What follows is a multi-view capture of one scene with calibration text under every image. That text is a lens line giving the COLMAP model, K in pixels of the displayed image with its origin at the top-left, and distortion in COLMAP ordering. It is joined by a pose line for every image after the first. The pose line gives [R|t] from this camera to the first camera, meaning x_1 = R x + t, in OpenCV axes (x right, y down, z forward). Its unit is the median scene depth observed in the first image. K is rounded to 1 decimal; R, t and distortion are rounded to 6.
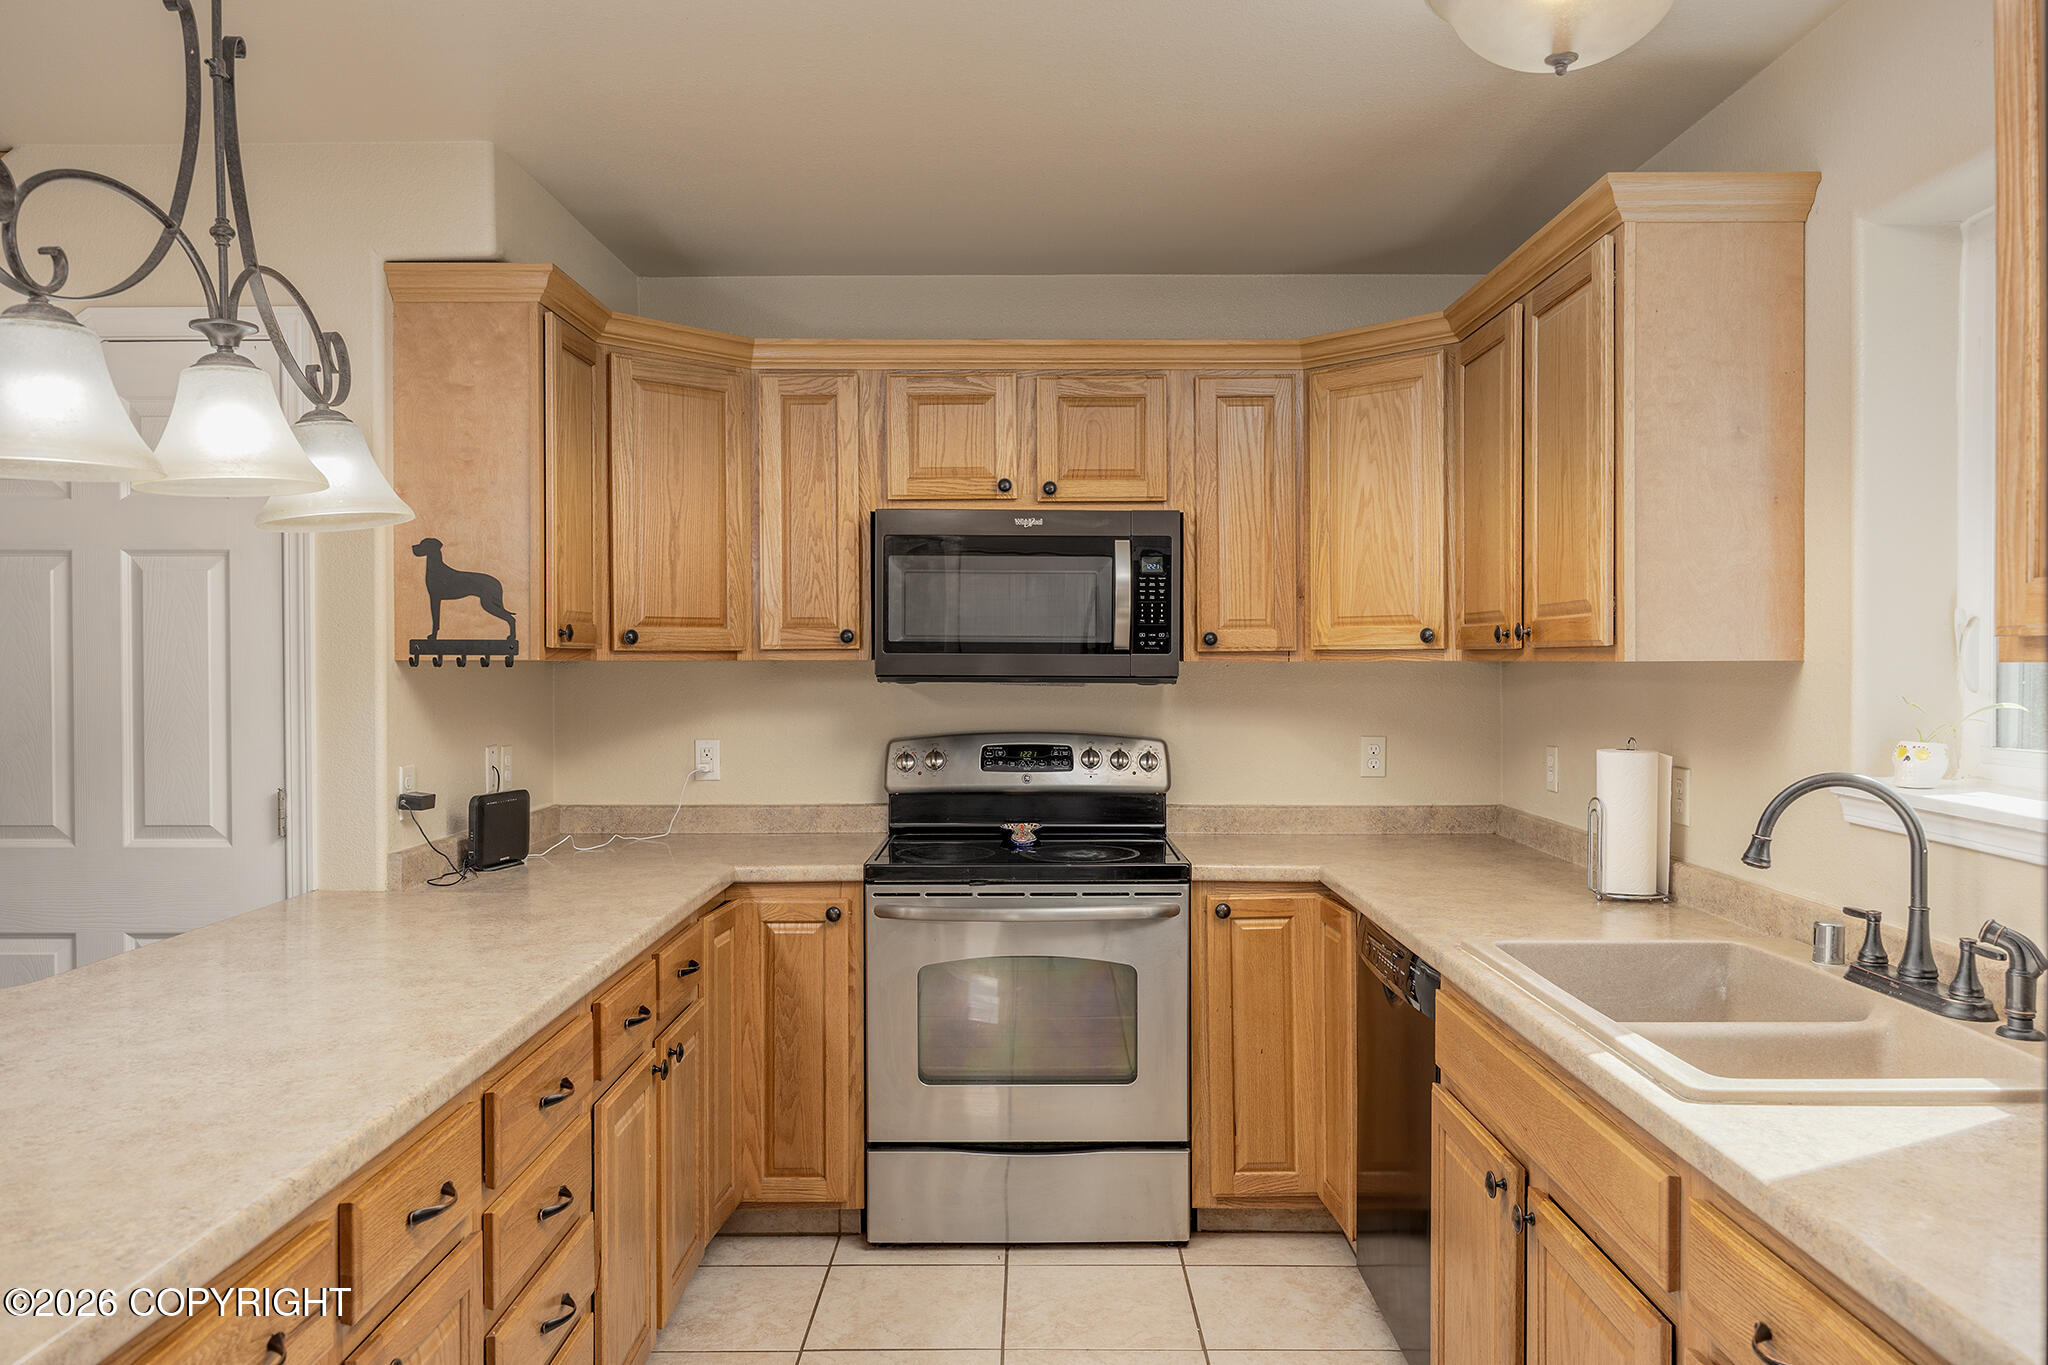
lens RADIAL K [[1418.4, 0, 1022.0], [0, 1418.4, 674.9], [0, 0, 1]] dist [-0.006036, 0.000761]
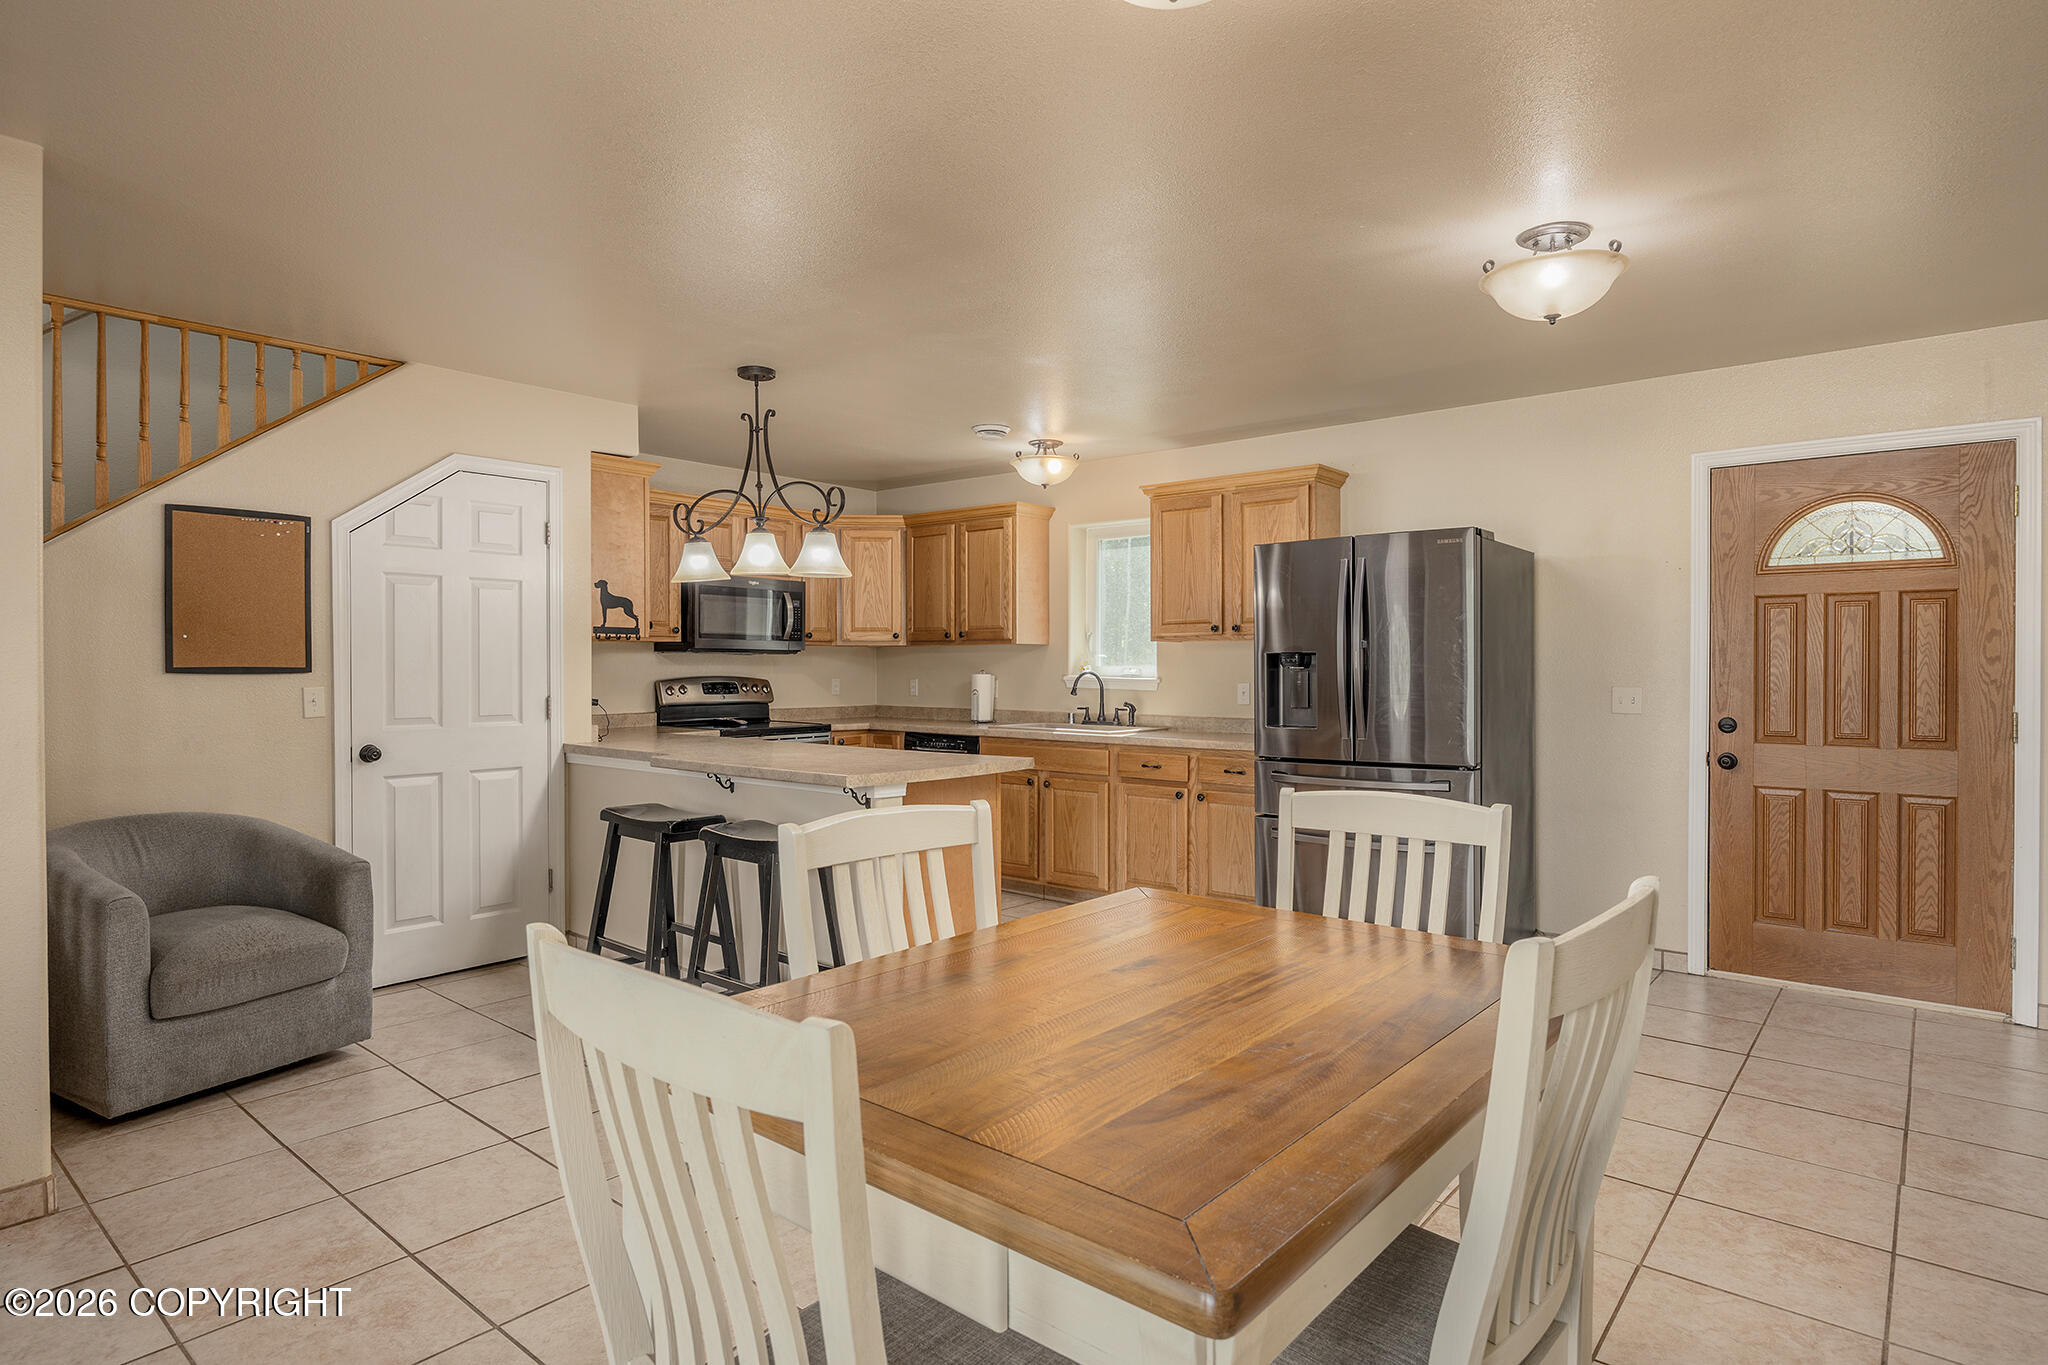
lens RADIAL K [[1104.5, 0, 1018.9], [0, 1104.5, 677.4], [0, 0, 1]] dist [-0.001935, 0.000042]
pose [[0.641507, -0.006754, 0.767088, -1.178259], [0.005984, 0.999975, 0.003800, 0.044972], [-0.767094, 0.002153, 0.641531, -0.519472]]
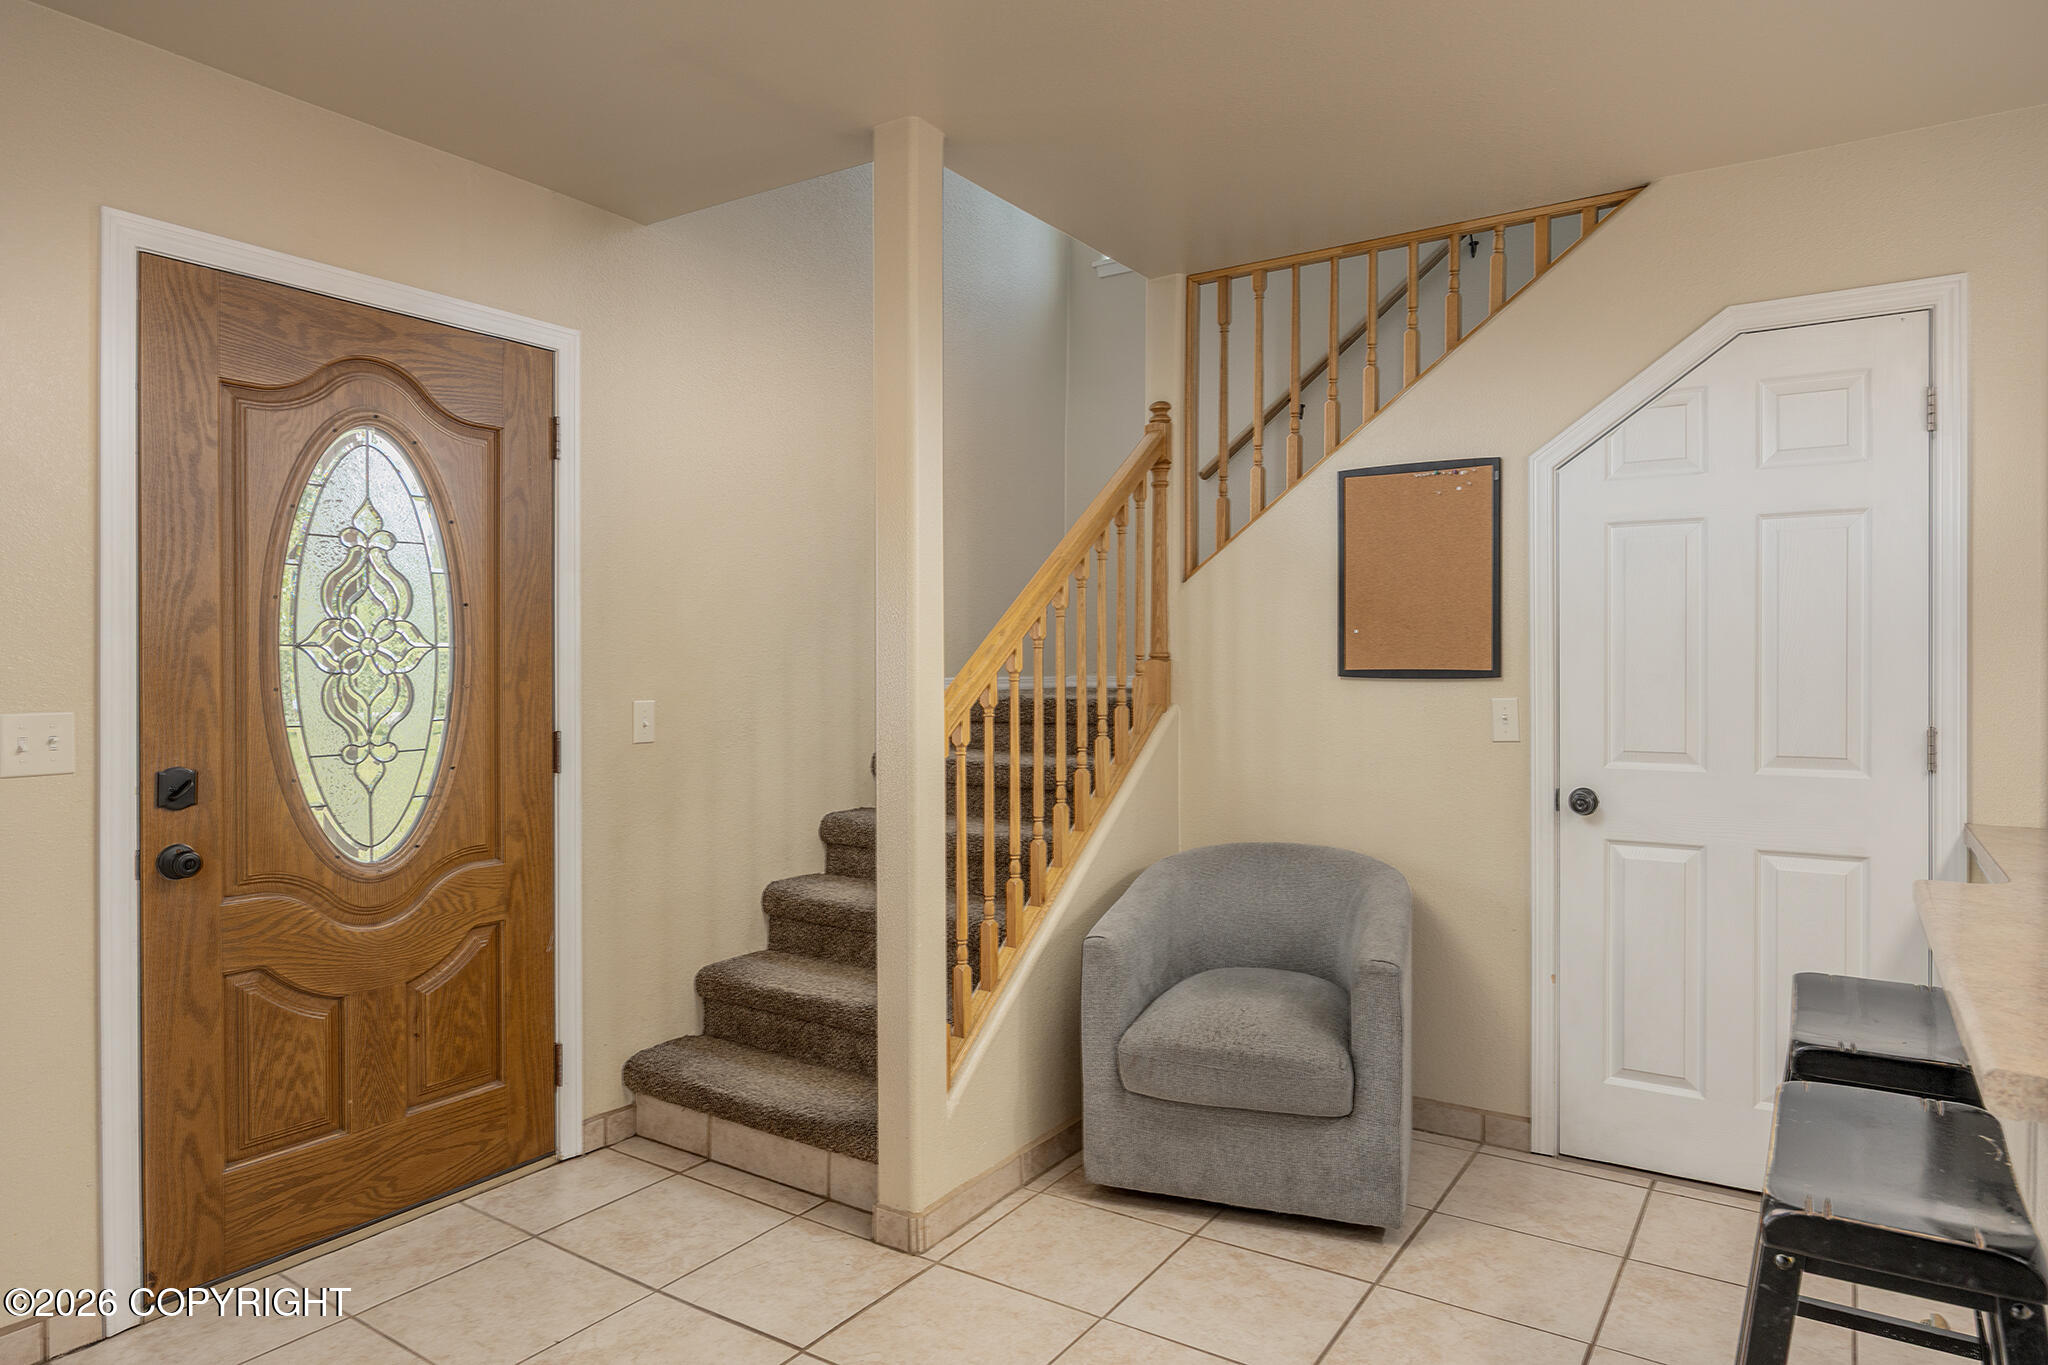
lens RADIAL K [[1232.7, 0, 1024.7], [0, 1232.7, 674.1], [0, 0, 1]] dist [-0.004780, -0.001322]
pose [[0.837725, 0.003808, -0.546078, -0.521099], [-0.004582, 0.999990, -0.000056, 0.038650], [0.546073, 0.002549, 0.837734, -0.139223]]
